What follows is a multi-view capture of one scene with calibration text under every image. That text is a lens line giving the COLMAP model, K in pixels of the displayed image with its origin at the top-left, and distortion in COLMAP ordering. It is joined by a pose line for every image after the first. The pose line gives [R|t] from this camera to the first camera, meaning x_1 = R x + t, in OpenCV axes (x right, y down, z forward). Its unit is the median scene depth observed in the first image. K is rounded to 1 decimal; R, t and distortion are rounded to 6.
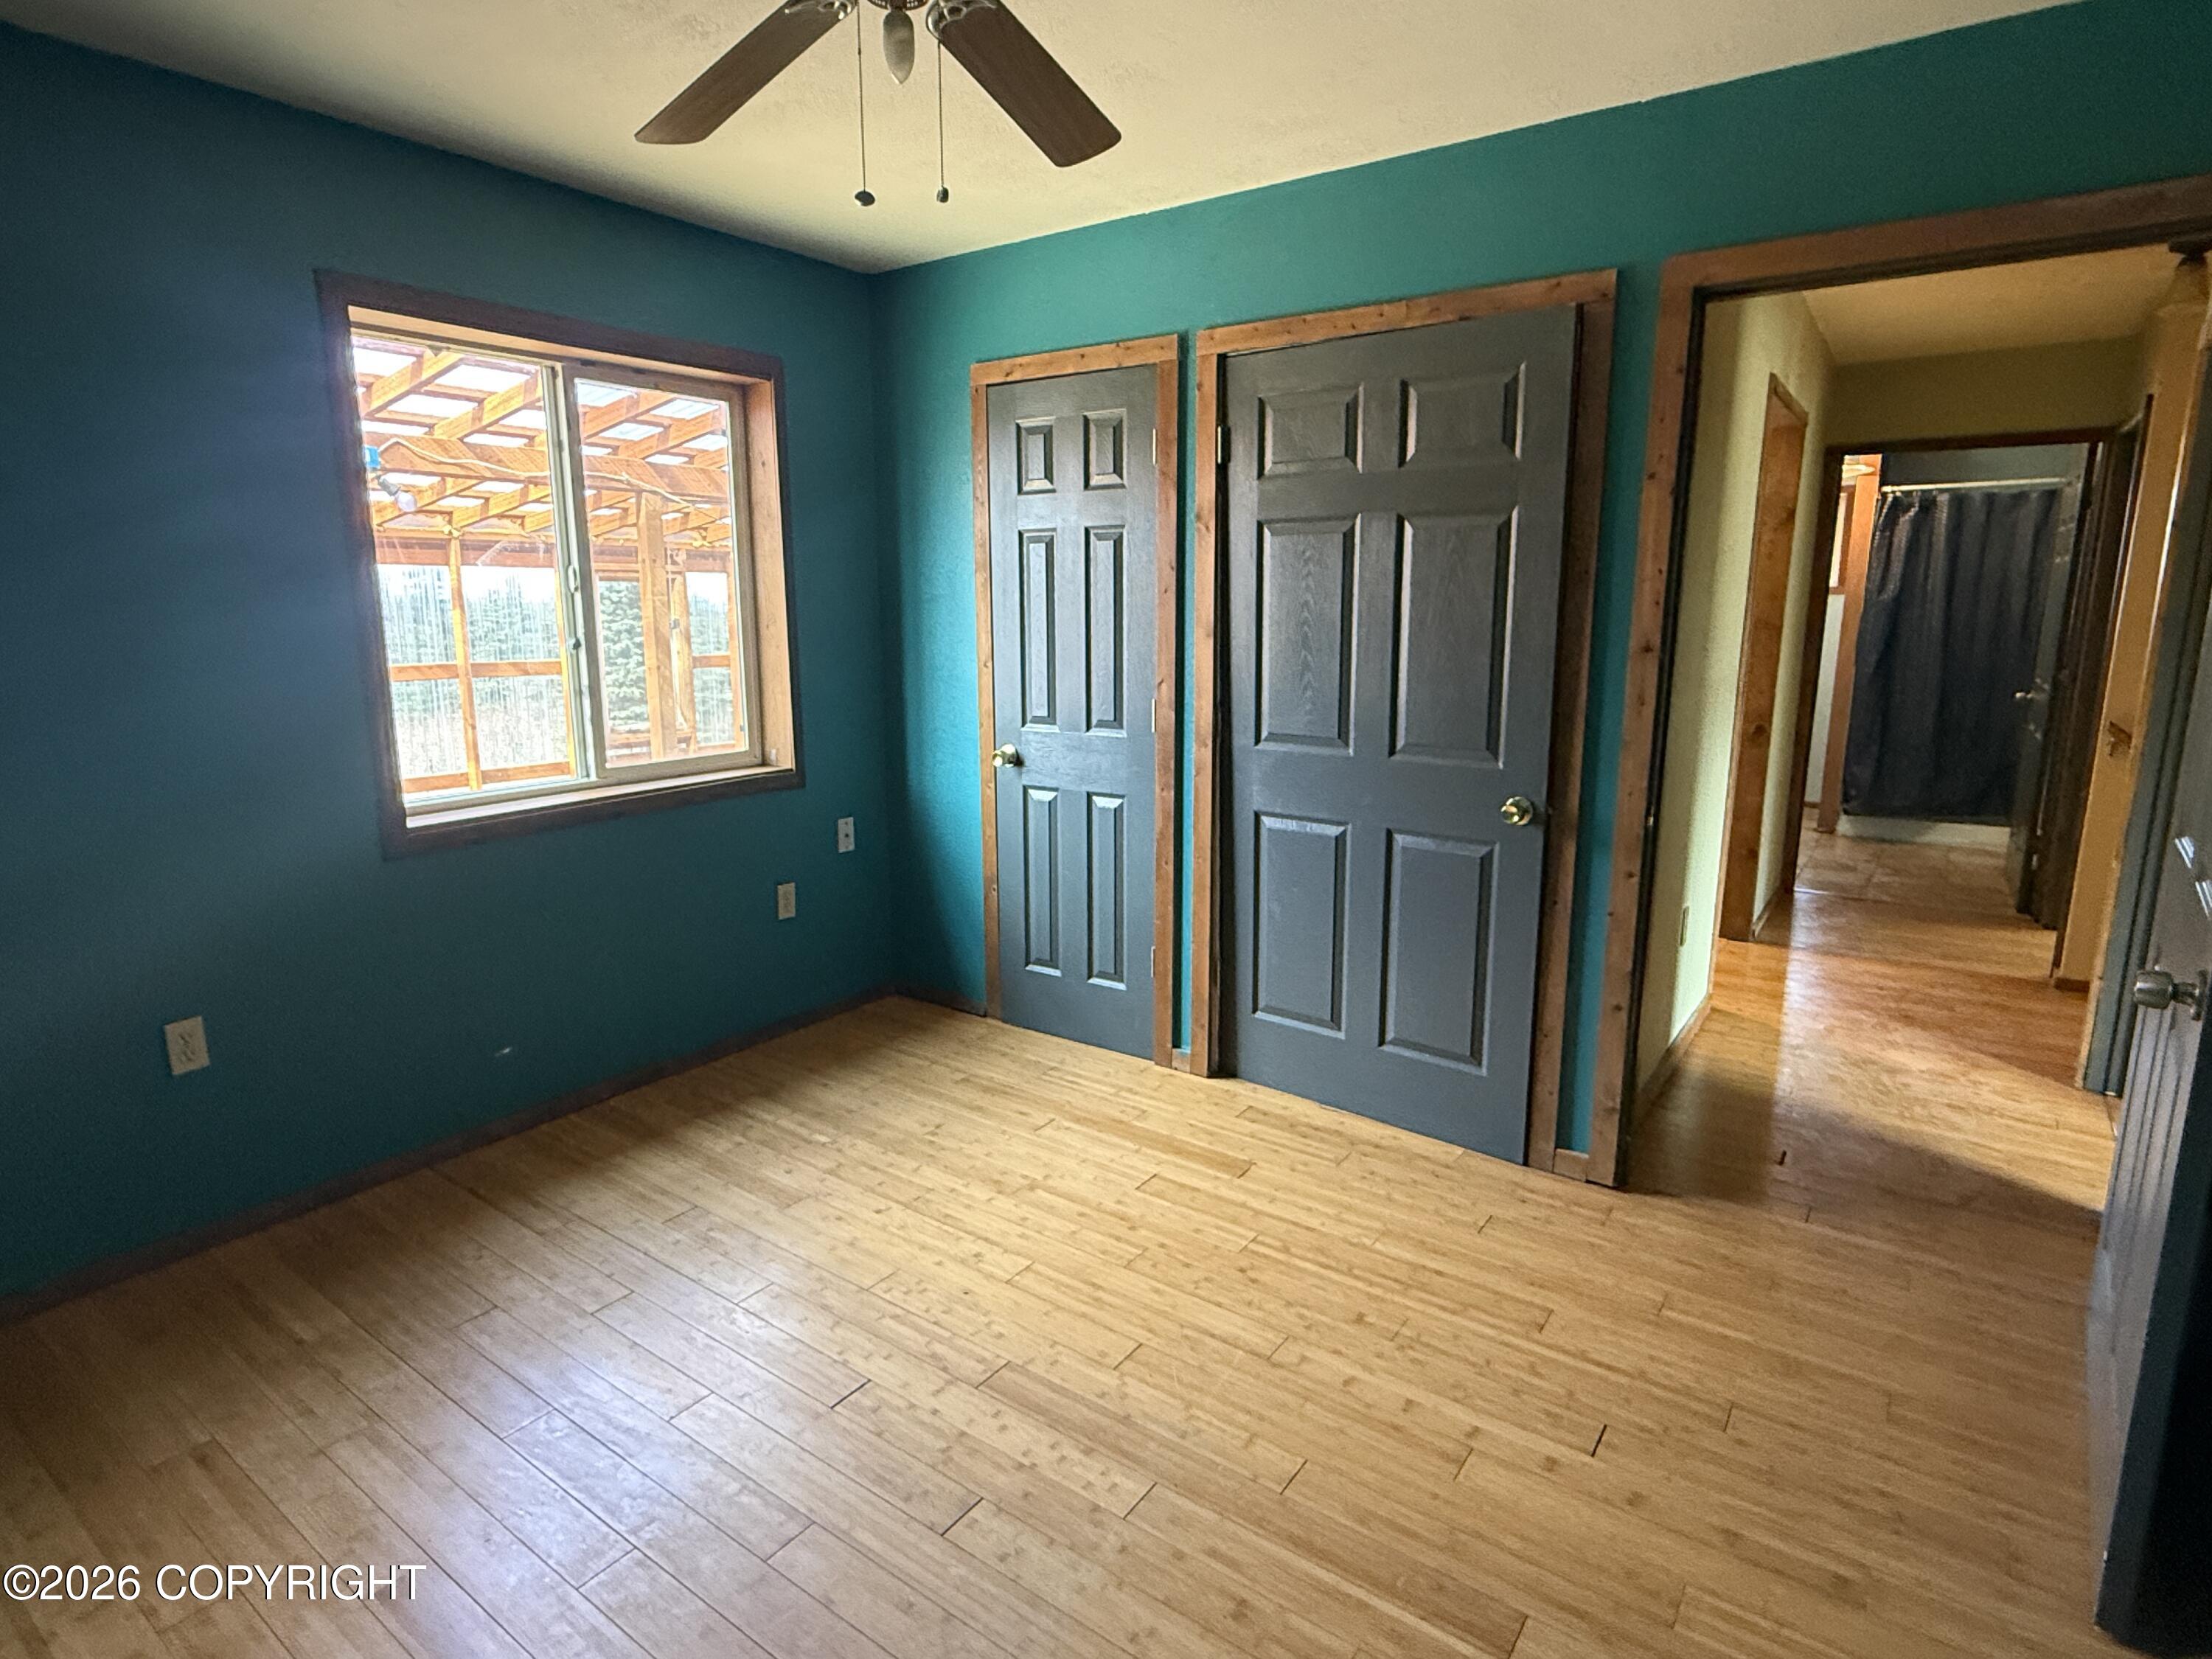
lens RADIAL K [[1174.1, 0, 1104.0], [0, 1174.1, 826.0], [0, 0, 1]] dist [0.002256, -0.002348]
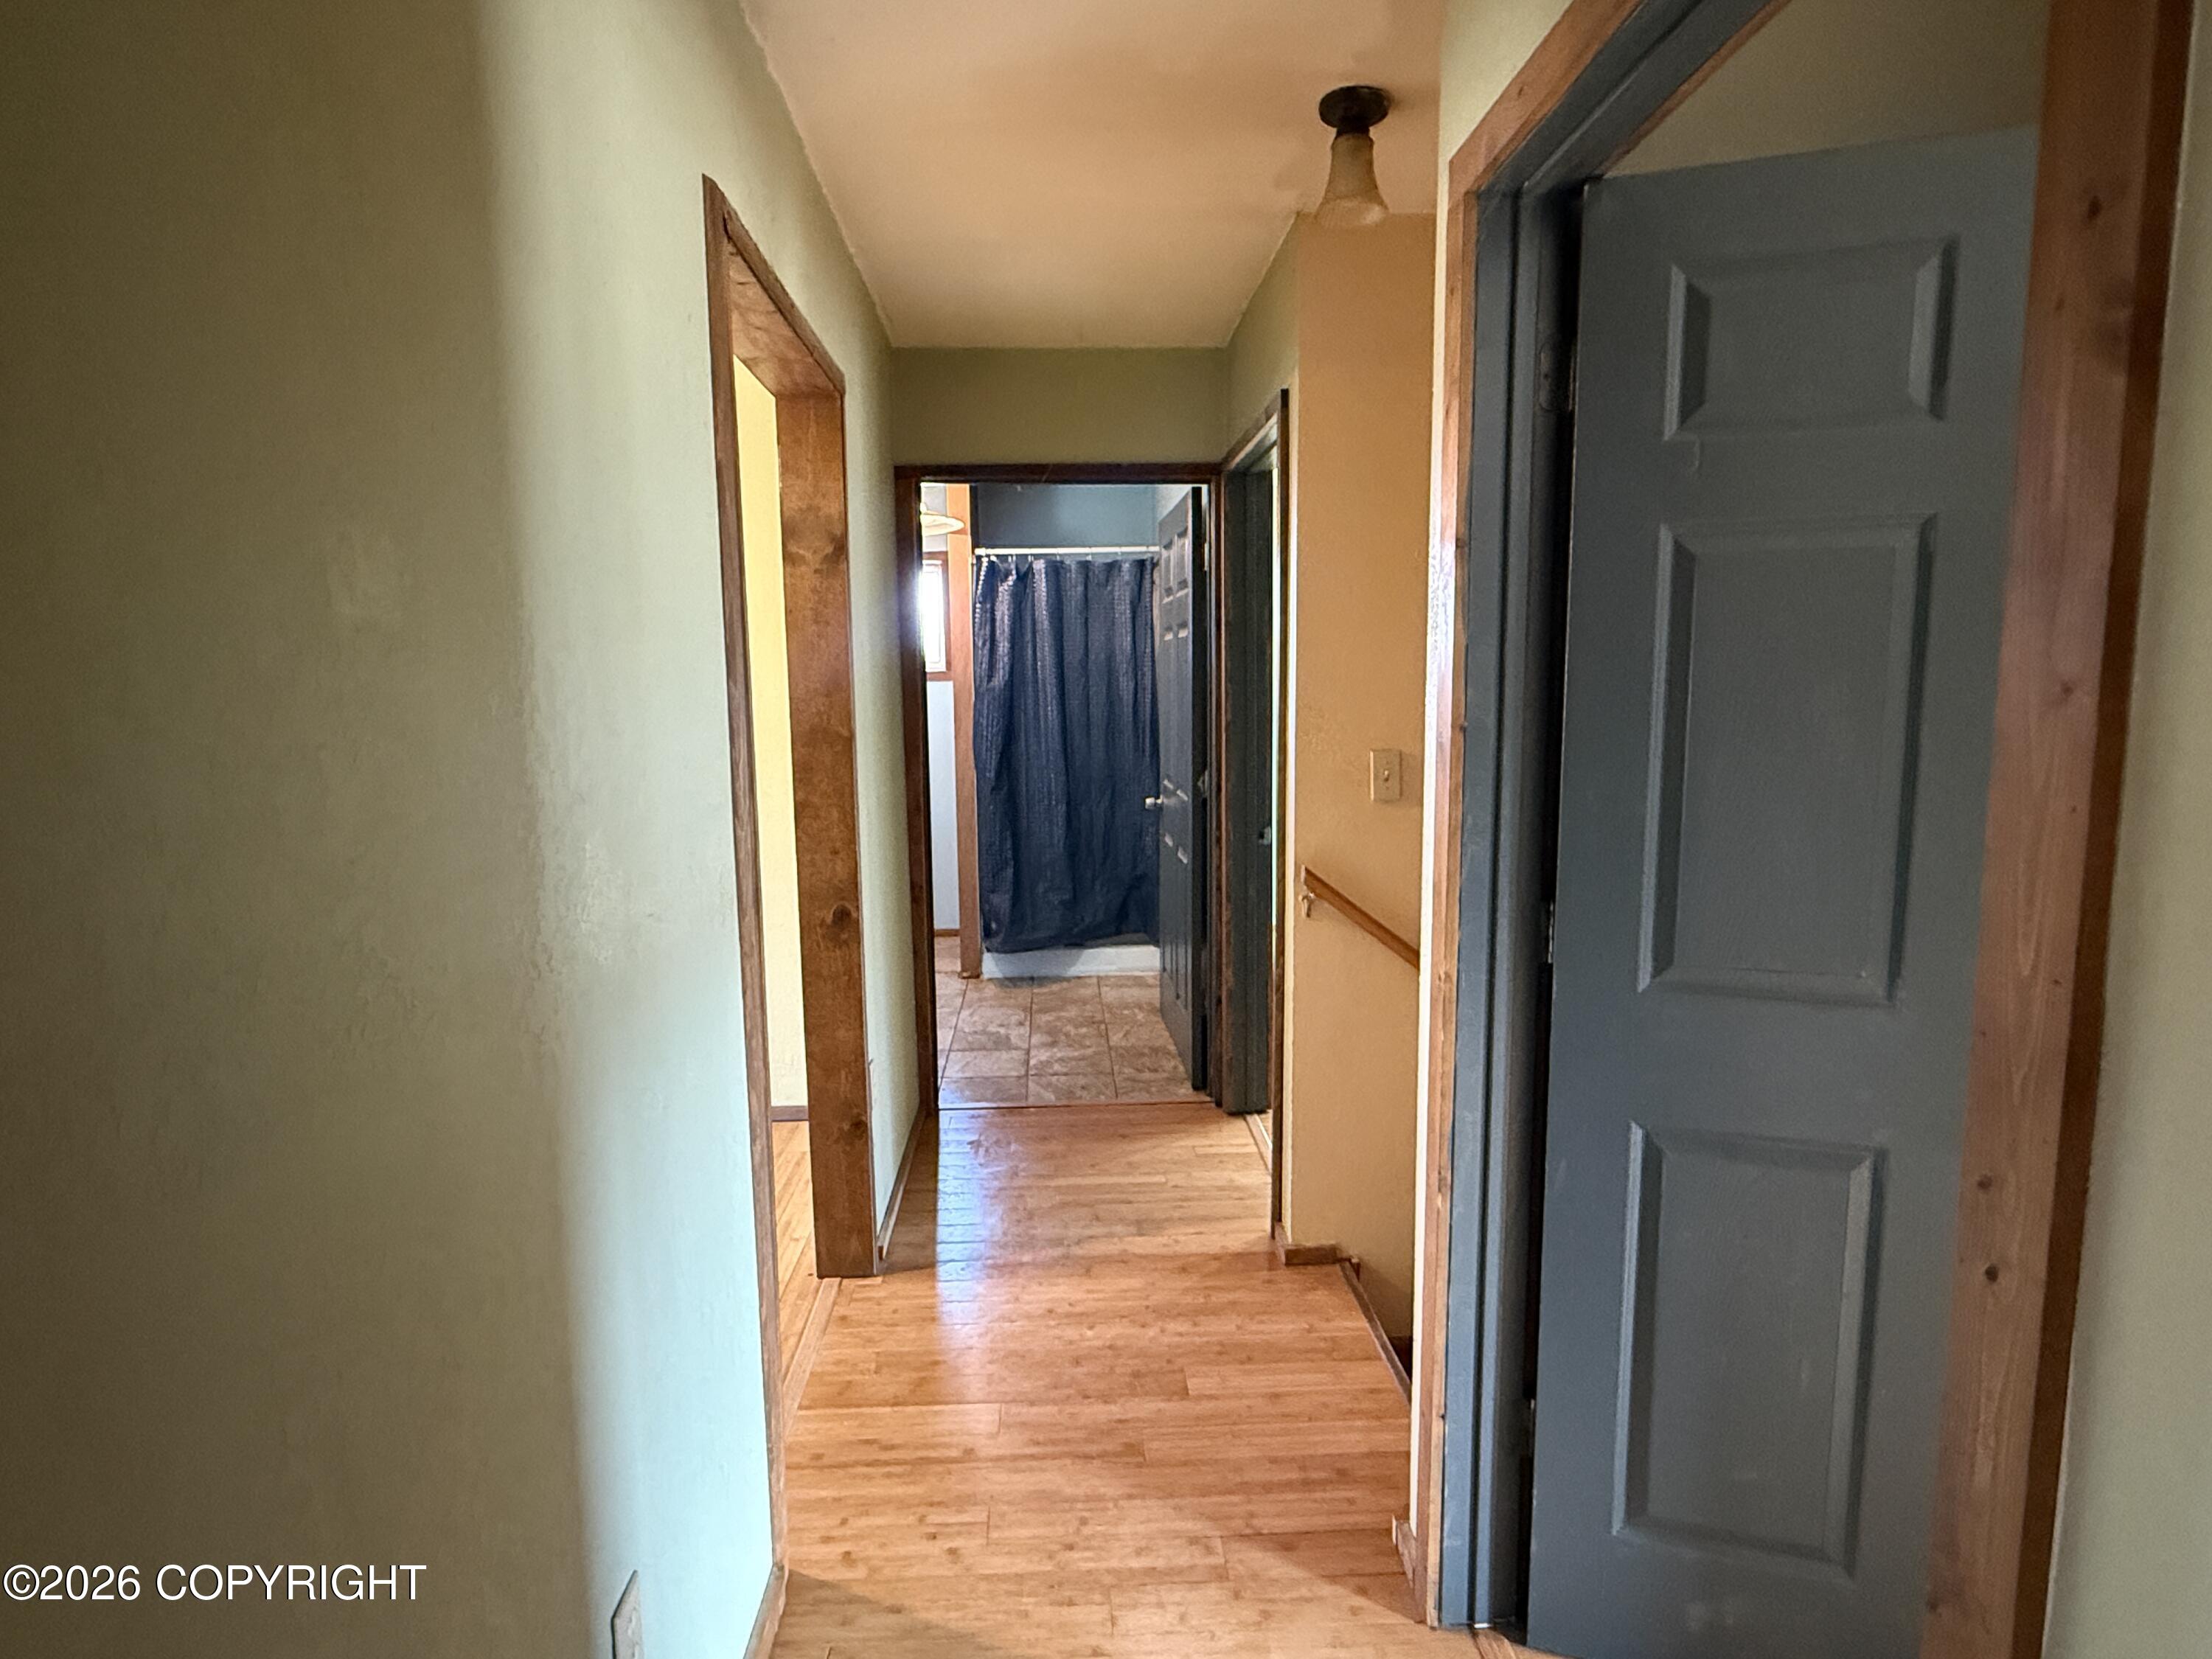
lens RADIAL K [[1174.1, 0, 1118.2], [0, 1174.1, 822.5], [0, 0, 1]] dist [0.002256, -0.002348]
pose [[0.776635, -0.084275, 0.624288, 0.220064], [0.130003, 0.991120, -0.027934, -0.066922], [-0.616390, 0.102854, 0.780695, 0.330602]]
